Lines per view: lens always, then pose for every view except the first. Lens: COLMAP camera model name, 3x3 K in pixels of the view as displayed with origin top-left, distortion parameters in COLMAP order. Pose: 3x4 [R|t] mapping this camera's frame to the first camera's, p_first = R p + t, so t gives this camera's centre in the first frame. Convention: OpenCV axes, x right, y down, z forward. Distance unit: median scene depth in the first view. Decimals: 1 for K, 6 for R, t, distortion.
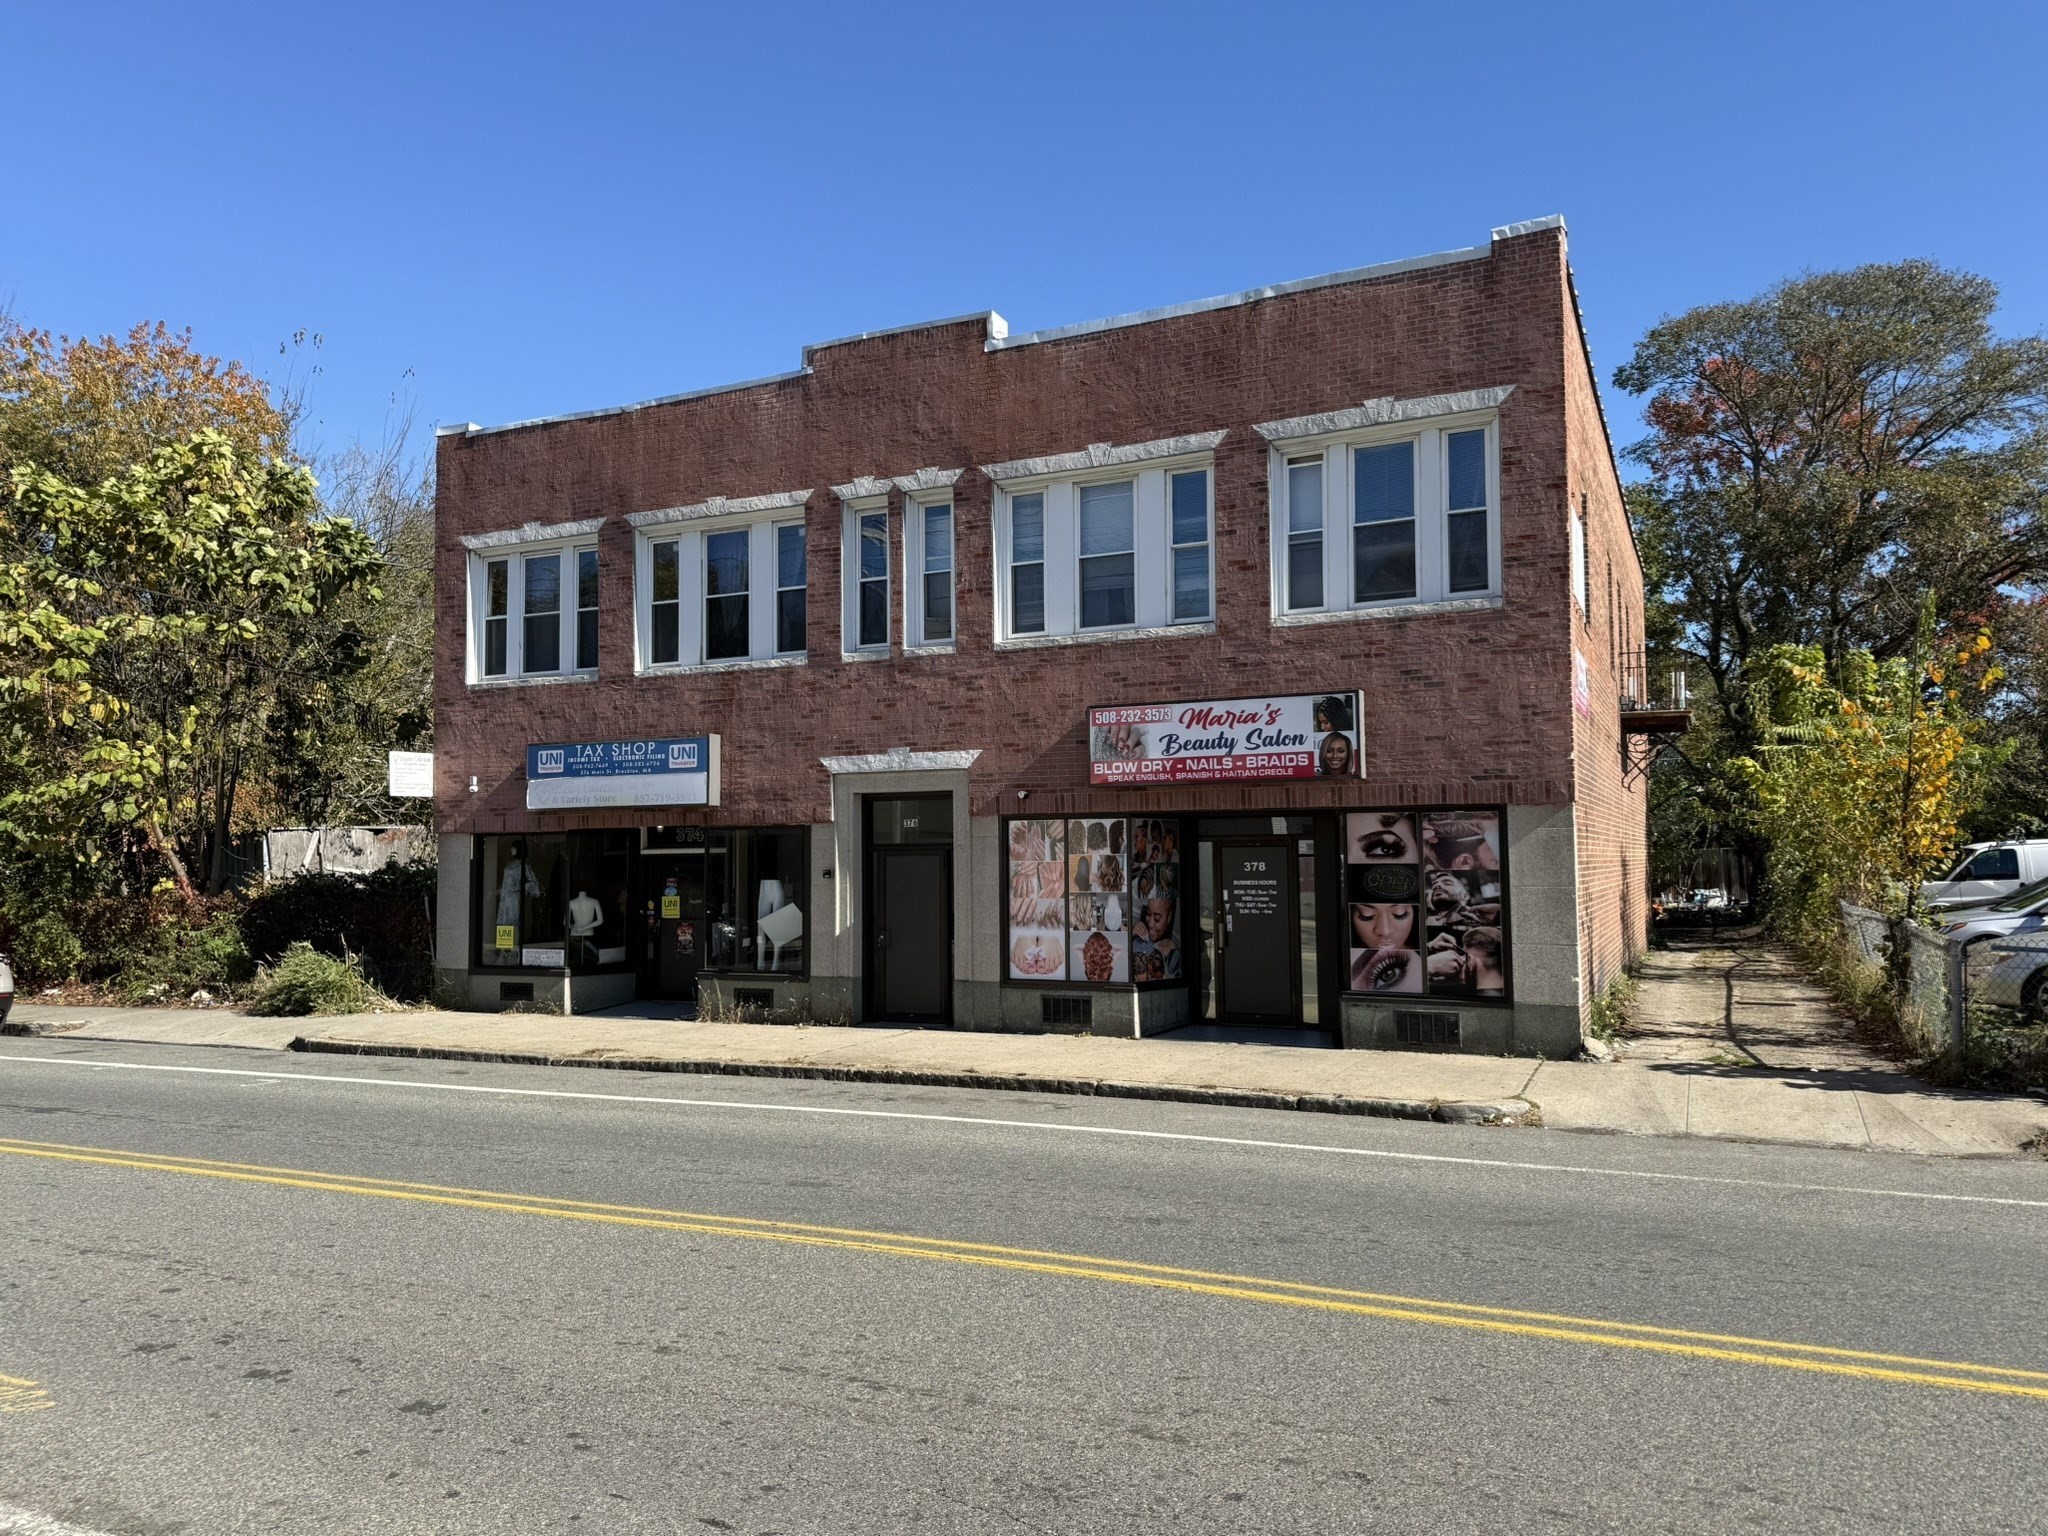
lens RADIAL K [[1422.6, 0, 1056.8], [0, 1422.6, 781.4], [0, 0, 1]] dist [0.003528, -0.031338]
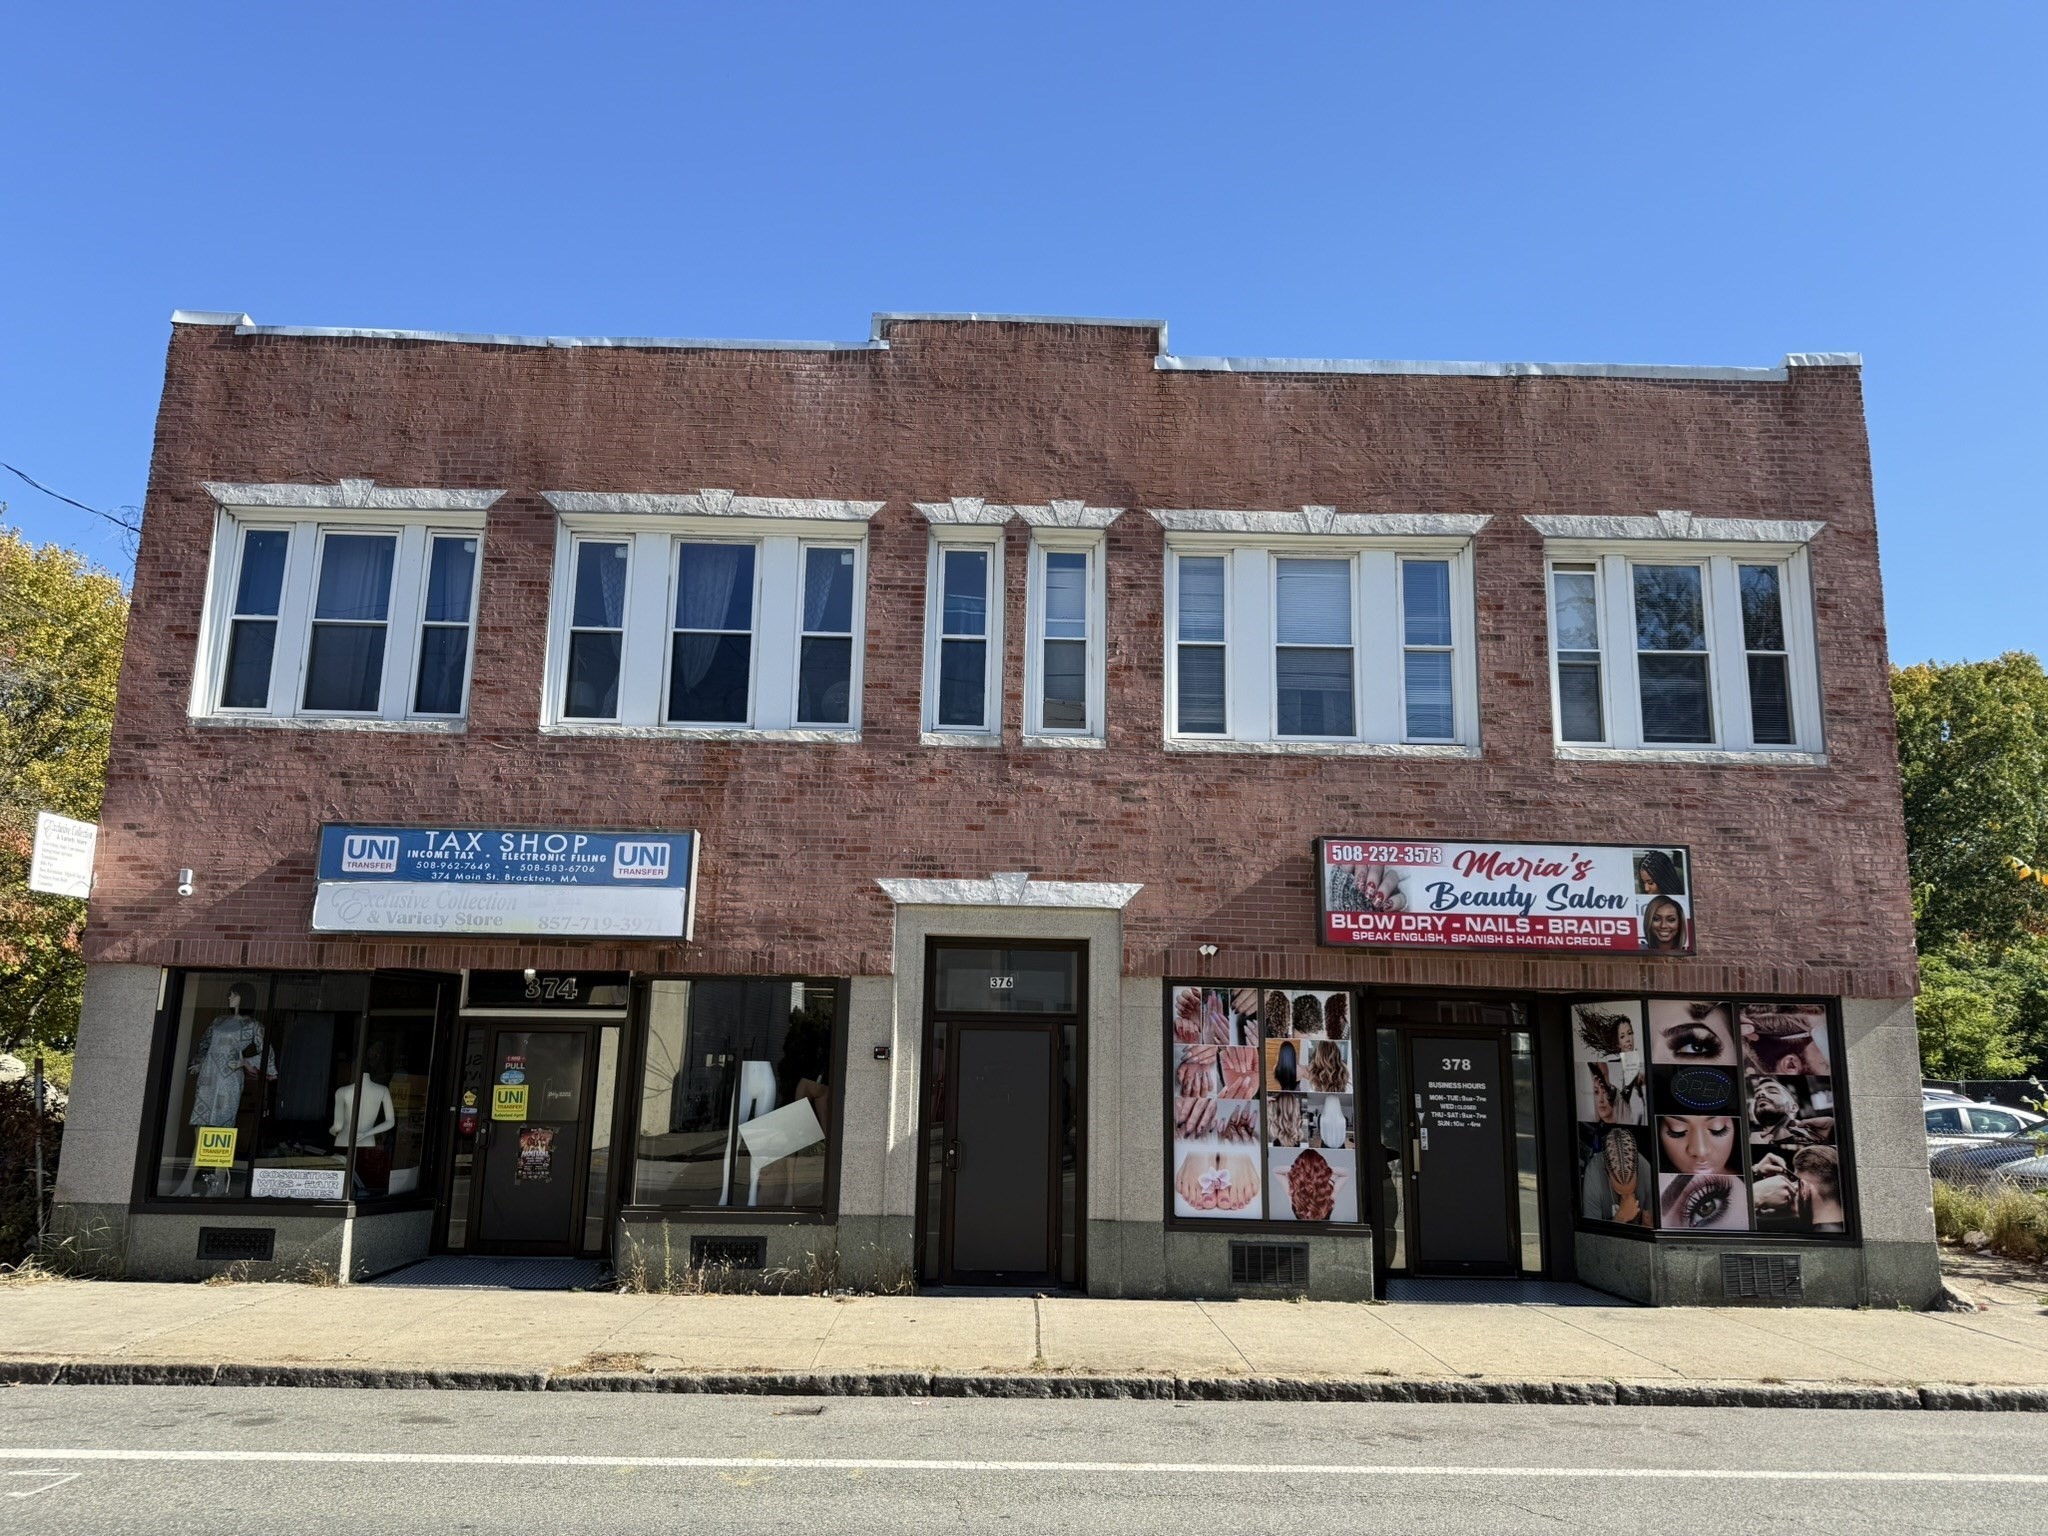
lens RADIAL K [[1422.6, 0, 1022.7], [0, 1422.6, 776.6], [0, 0, 1]] dist [0.003528, -0.031338]
pose [[0.901517, 0.118309, 0.416258, -0.422722], [-0.054222, 0.985204, -0.162583, 0.044259], [-0.429334, 0.124001, 0.894593, 0.386152]]
